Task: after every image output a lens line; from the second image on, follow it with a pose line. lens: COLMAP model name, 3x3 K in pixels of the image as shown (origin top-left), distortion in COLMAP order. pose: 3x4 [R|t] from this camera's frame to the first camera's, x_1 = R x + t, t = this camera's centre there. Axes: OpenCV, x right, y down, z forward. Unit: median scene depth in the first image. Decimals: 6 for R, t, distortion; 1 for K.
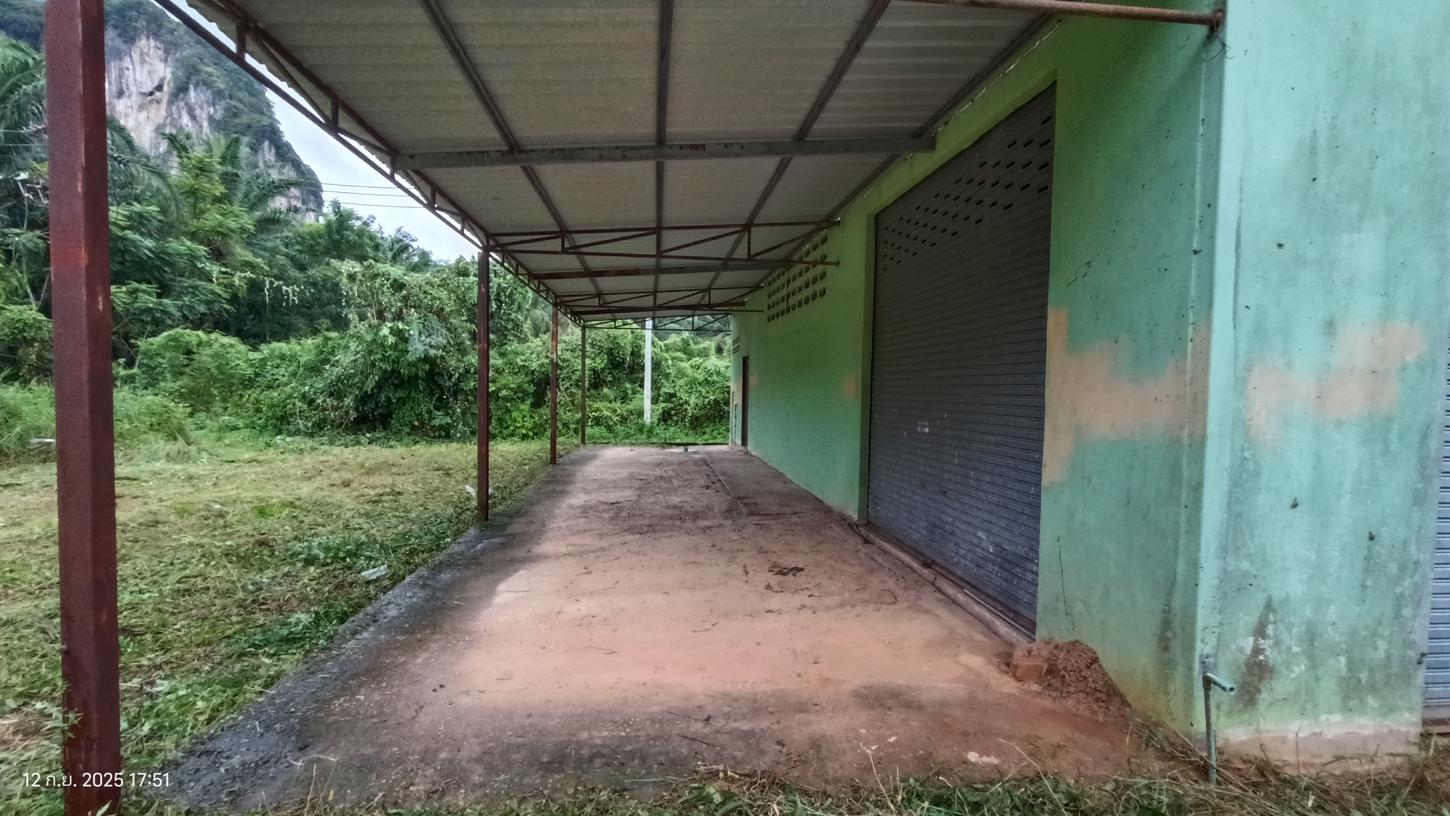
lens RADIAL K [[663.2, 0, 722.6], [0, 663.2, 404.5], [0, 0, 1]] dist [-0.025480, 0.012192]
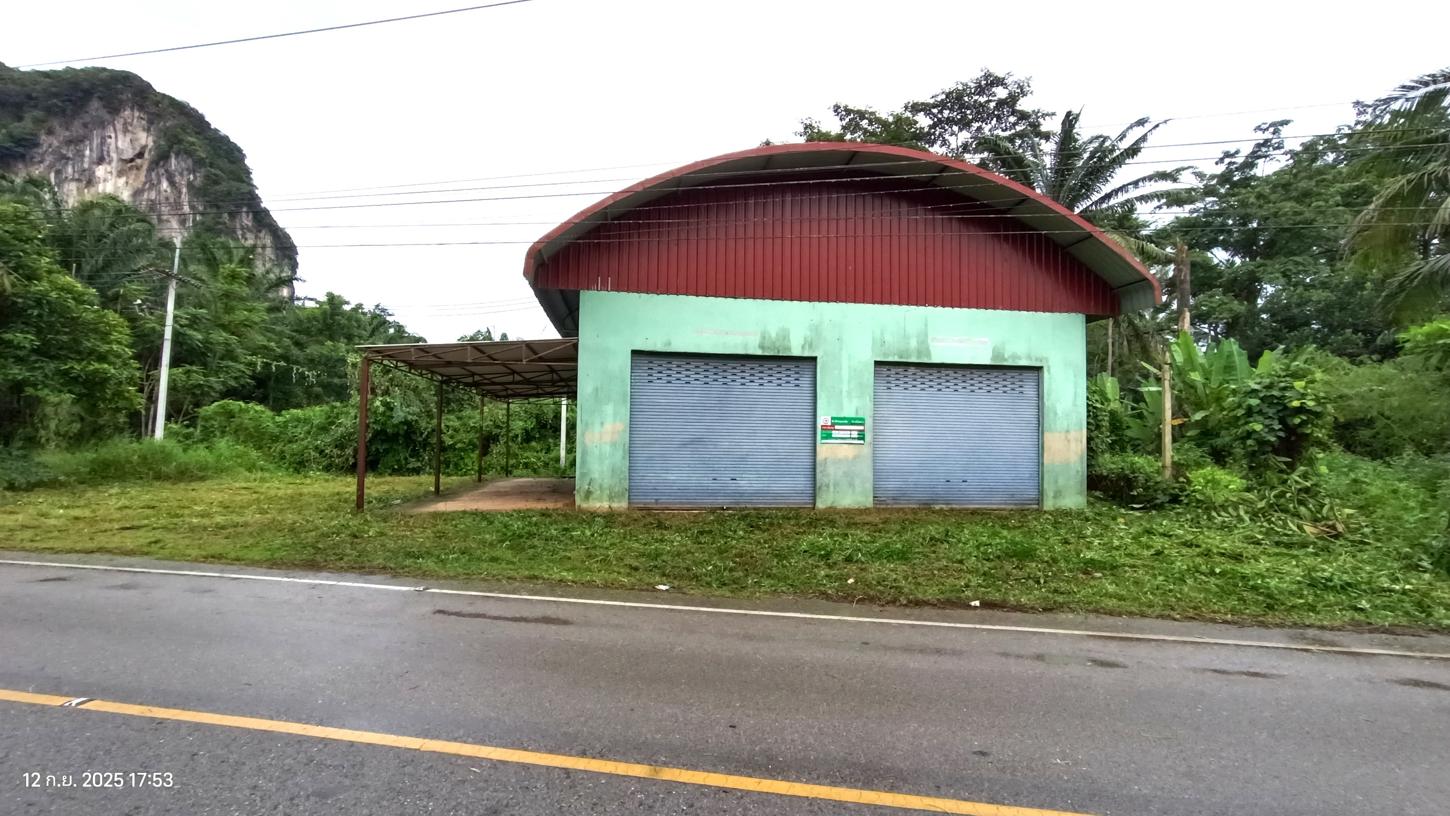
lens RADIAL K [[663.2, 0, 727.6], [0, 663.2, 411.3], [0, 0, 1]] dist [-0.025480, 0.012192]
pose [[0.998845, 0.000476, 0.048050, 0.160433], [0.003198, 0.997076, -0.076355, 0.017513], [-0.047945, 0.076420, 0.995922, -0.405467]]
